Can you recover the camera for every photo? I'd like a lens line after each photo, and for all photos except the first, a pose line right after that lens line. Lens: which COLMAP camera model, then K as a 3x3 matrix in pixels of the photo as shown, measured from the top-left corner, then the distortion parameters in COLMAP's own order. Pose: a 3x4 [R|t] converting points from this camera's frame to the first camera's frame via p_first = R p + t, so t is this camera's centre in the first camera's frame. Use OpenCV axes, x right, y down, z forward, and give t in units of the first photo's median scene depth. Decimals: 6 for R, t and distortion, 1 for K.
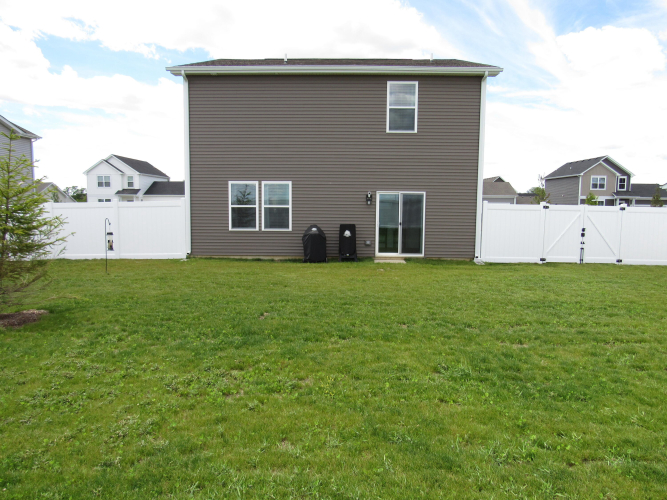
lens RADIAL K [[480.1, 0, 333.5], [0, 480.1, 250.0], [0, 0, 1]] dist [-0.023869, -0.003782]
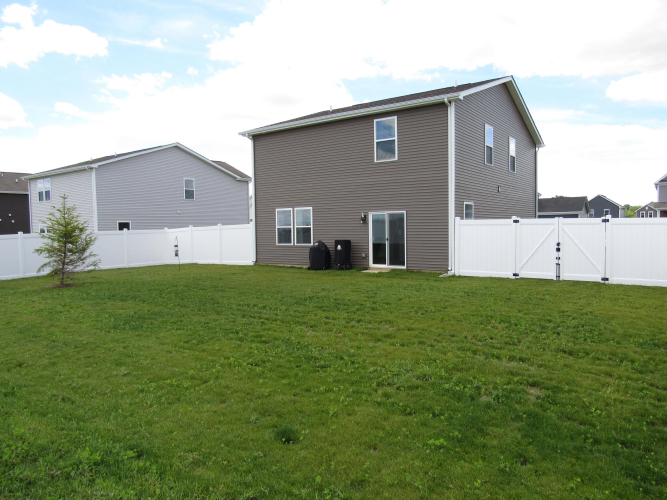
lens RADIAL K [[480.1, 0, 333.5], [0, 480.1, 250.0], [0, 0, 1]] dist [-0.023869, -0.003782]
pose [[0.824482, 0.005692, -0.565859, 0.685386], [-0.029948, 0.998987, -0.033586, 0.013399], [0.565095, 0.044637, 0.823817, -0.021173]]
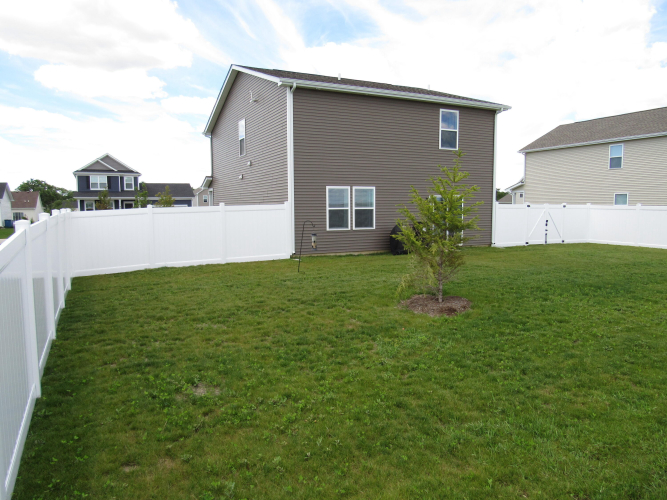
lens RADIAL K [[480.1, 0, 333.5], [0, 480.1, 250.0], [0, 0, 1]] dist [-0.023869, -0.003782]
pose [[0.883813, -0.054971, 0.464599, -0.727914], [0.057606, 0.998303, 0.008533, -0.004636], [-0.464280, 0.019222, 0.885480, 0.012442]]
